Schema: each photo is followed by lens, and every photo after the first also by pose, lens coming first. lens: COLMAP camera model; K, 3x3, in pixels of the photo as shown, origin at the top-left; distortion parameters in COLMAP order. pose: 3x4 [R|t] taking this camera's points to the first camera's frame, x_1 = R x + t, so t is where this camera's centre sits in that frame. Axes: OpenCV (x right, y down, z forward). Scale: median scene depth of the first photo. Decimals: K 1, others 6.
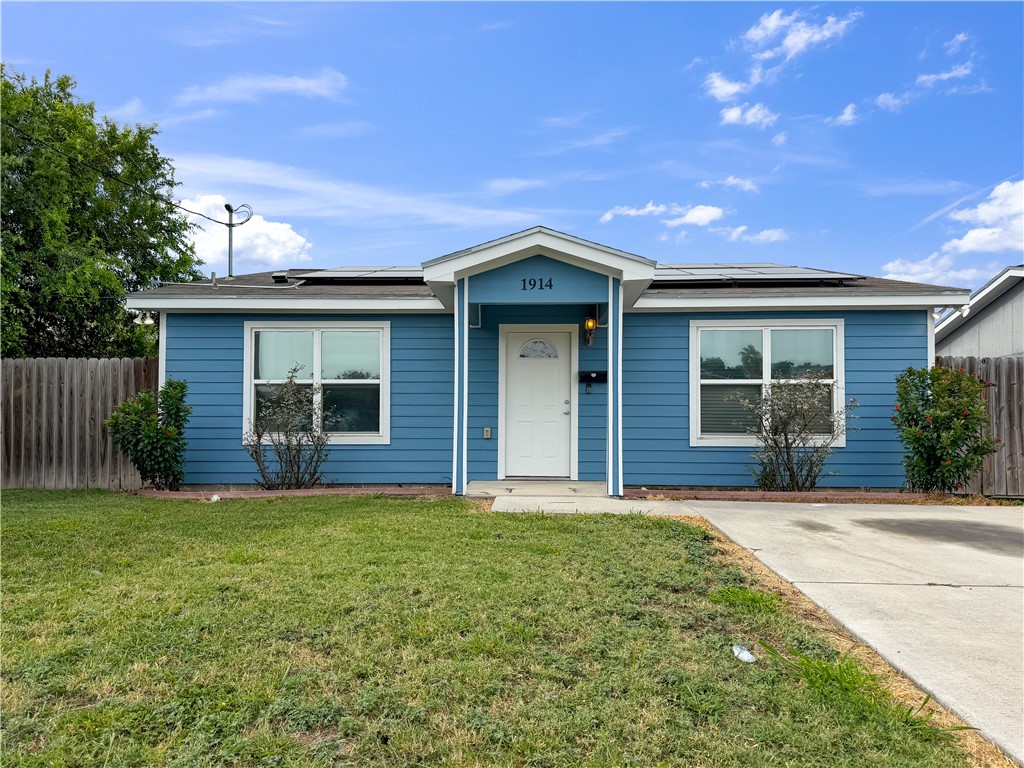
lens RADIAL K [[694.9, 0, 512.2], [0, 694.9, 390.7], [0, 0, 1]] dist [0.082808, -0.005764]
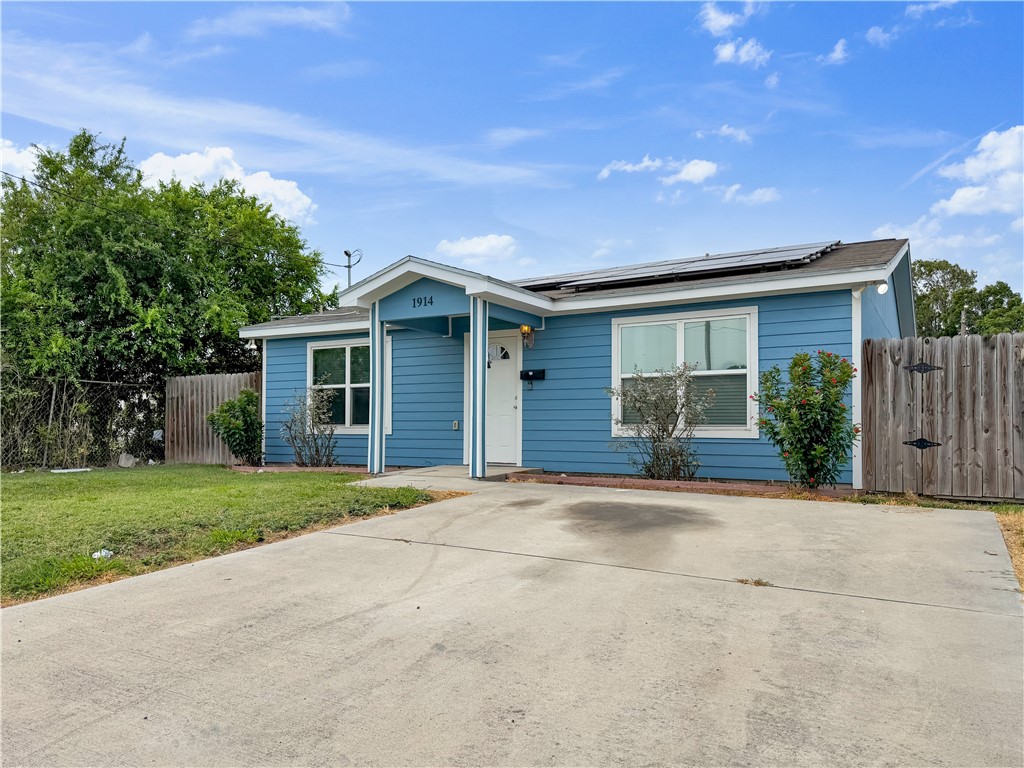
lens RADIAL K [[694.9, 0, 522.1], [0, 694.9, 380.5], [0, 0, 1]] dist [0.082808, -0.005764]
pose [[0.885287, -0.031180, -0.463999, 0.615793], [0.029266, 0.999507, -0.011326, 0.001544], [0.464123, -0.003553, 0.885763, 0.000764]]
